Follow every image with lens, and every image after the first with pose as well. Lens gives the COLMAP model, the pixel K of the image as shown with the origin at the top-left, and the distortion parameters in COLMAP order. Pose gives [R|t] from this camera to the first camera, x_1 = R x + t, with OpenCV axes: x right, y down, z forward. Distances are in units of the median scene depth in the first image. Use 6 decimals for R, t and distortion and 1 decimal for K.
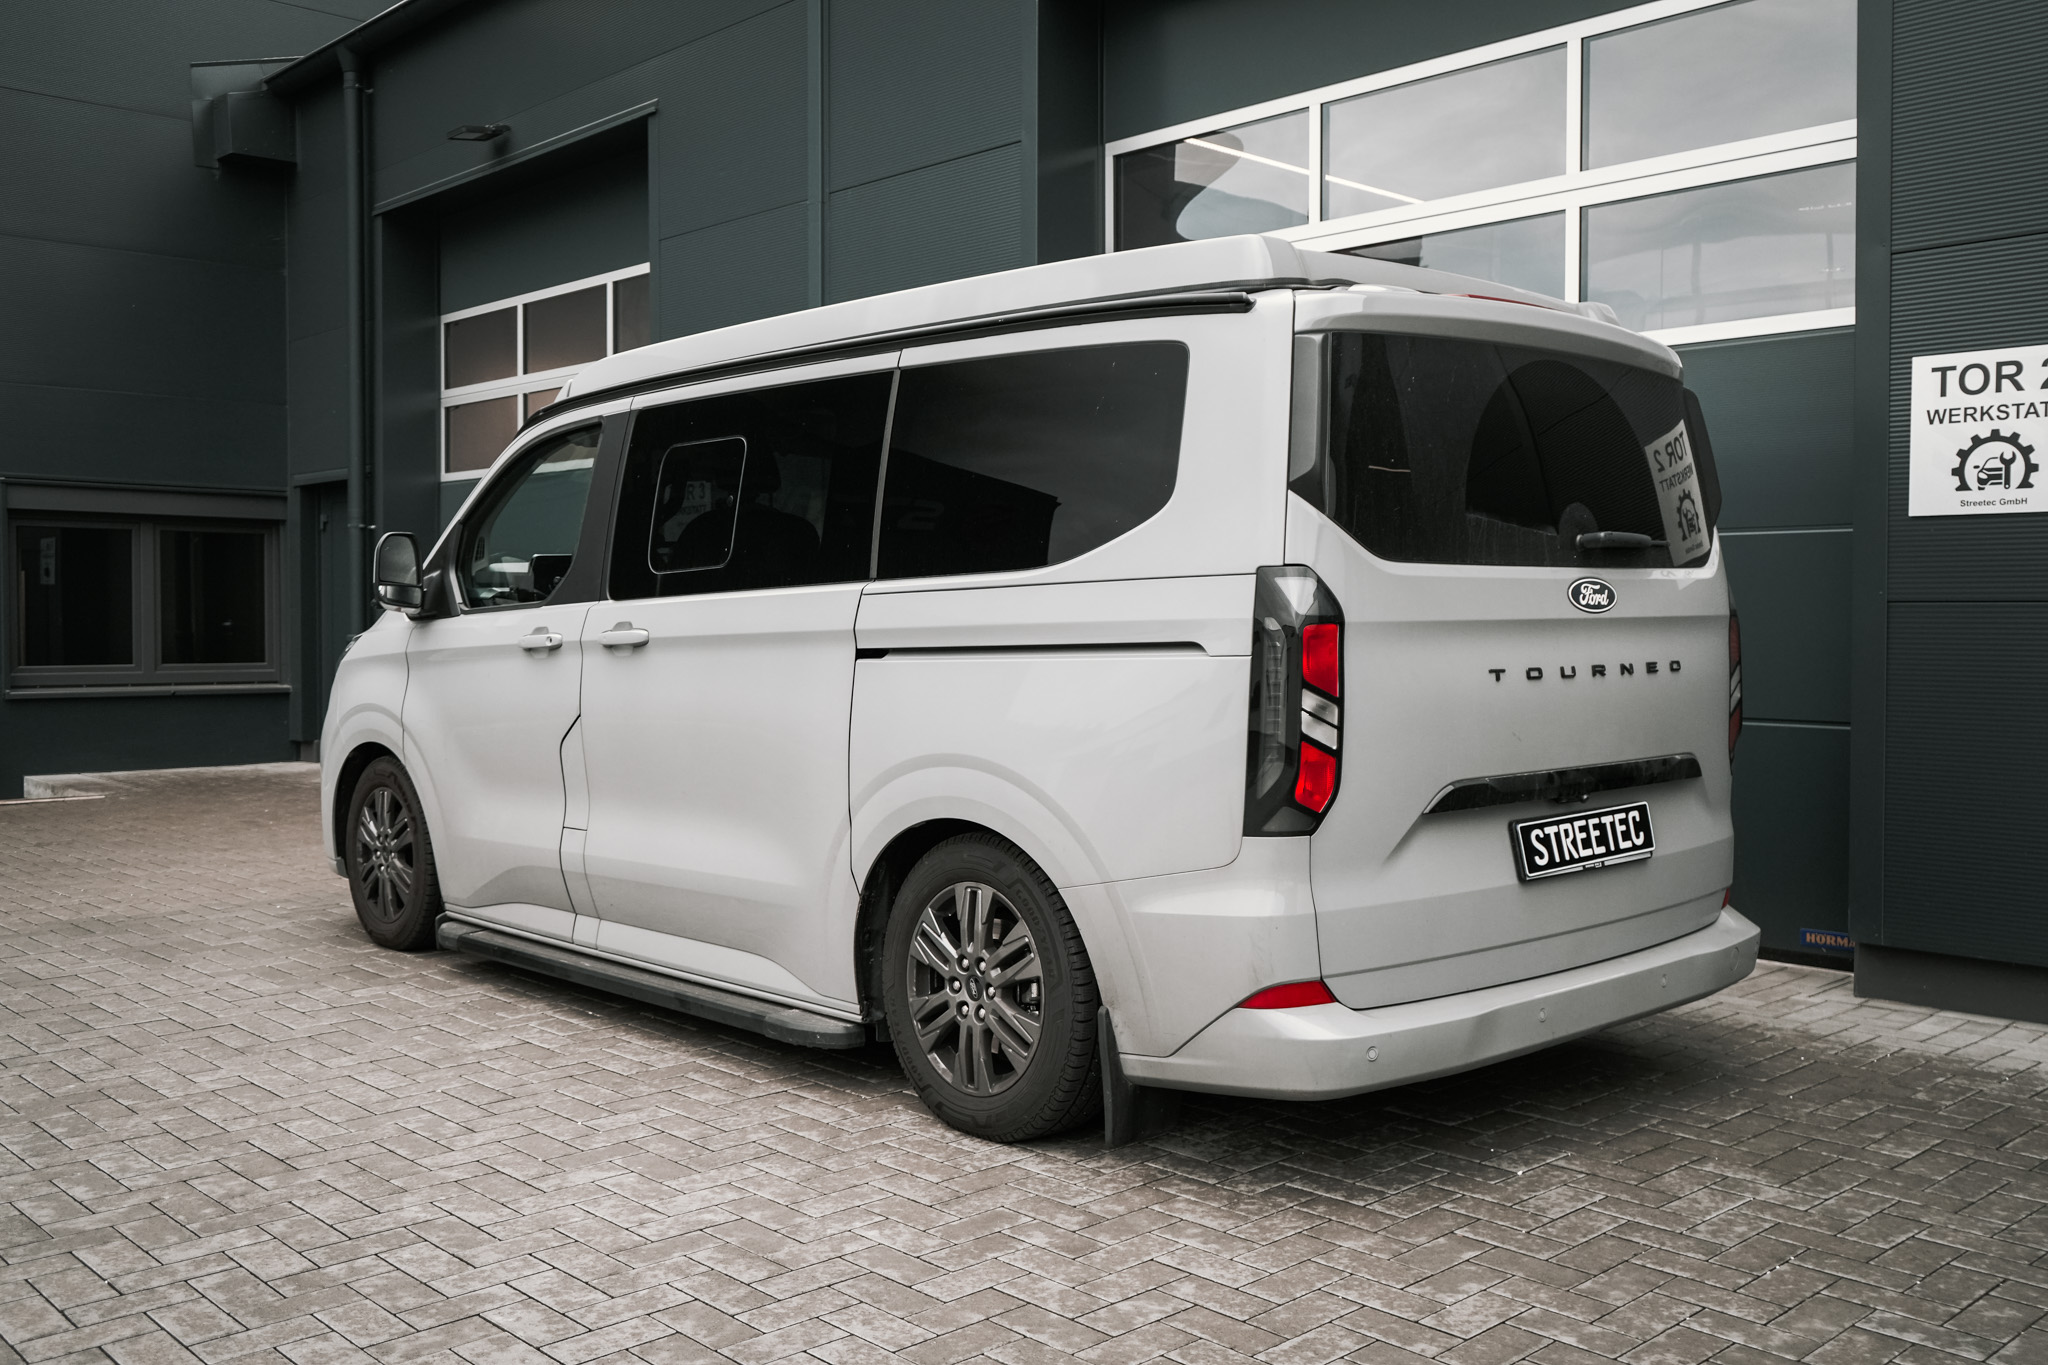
lens RADIAL K [[1812.3, 0, 1015.8], [0, 1812.3, 685.8], [0, 0, 1]] dist [-0.000736, 0.004084]
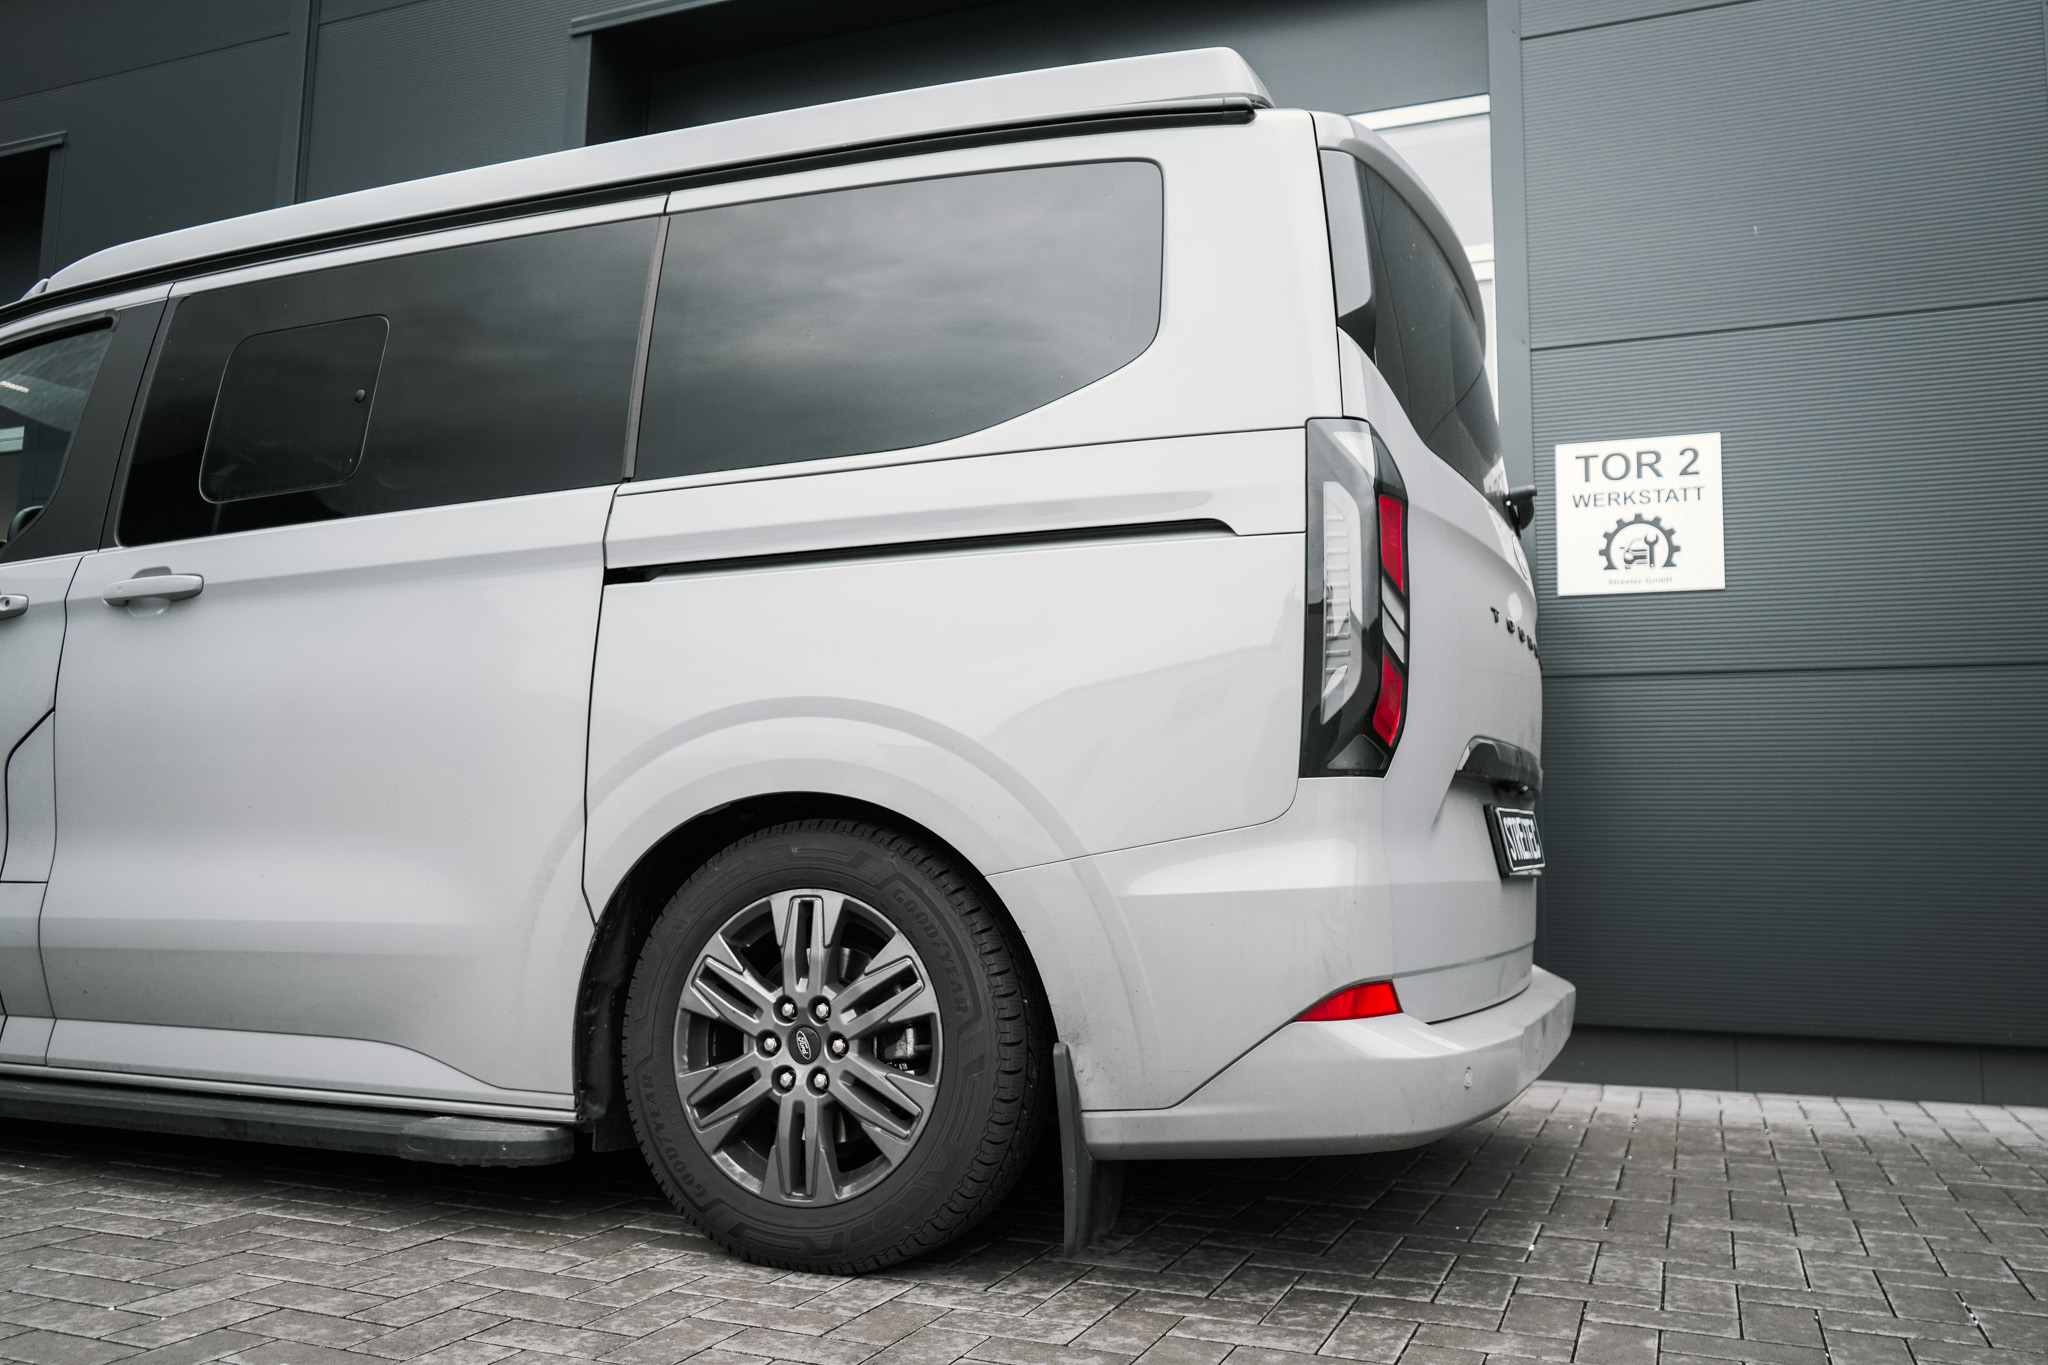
lens RADIAL K [[1621.4, 0, 1024.0], [0, 1621.4, 682.5], [0, 0, 1]] dist [-0.022664, -0.006471]
pose [[0.907221, 0.066415, 0.415378, -0.204906], [-0.003510, 0.988618, -0.150404, 0.120501], [-0.420639, 0.134992, 0.897129, 0.392105]]
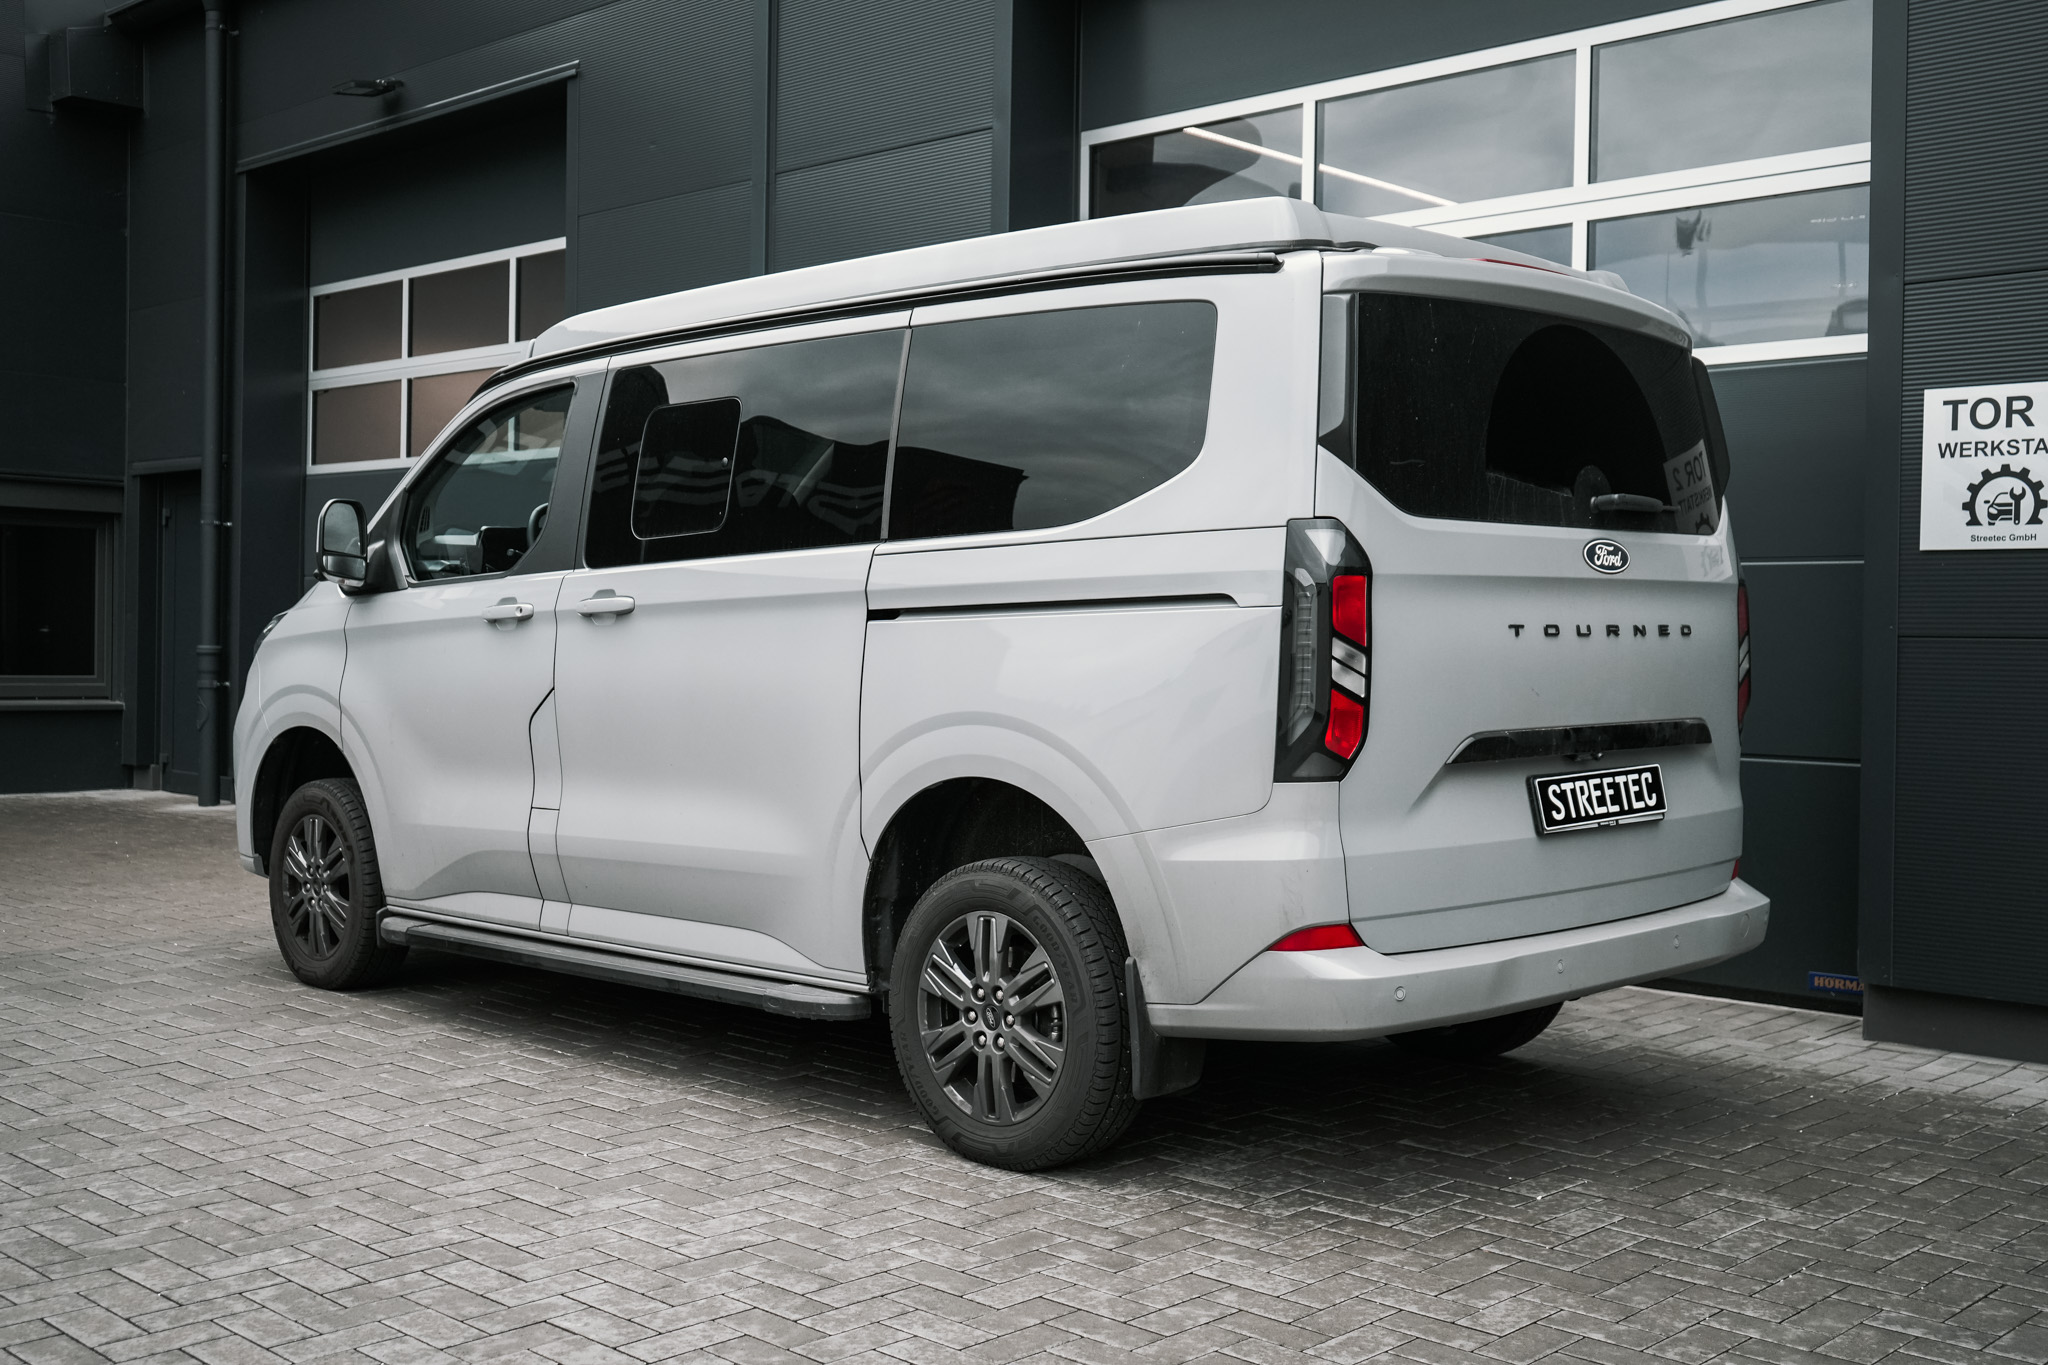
lens RADIAL K [[2109.9, 0, 1024.0], [0, 2109.9, 682.5], [0, 0, 1]] dist [-0.013677, 0.069960]
pose [[0.998475, 0.012122, 0.053851, -0.069482], [-0.011342, 0.999827, -0.014768, 0.001258], [-0.054020, 0.014135, 0.998440, -0.150310]]
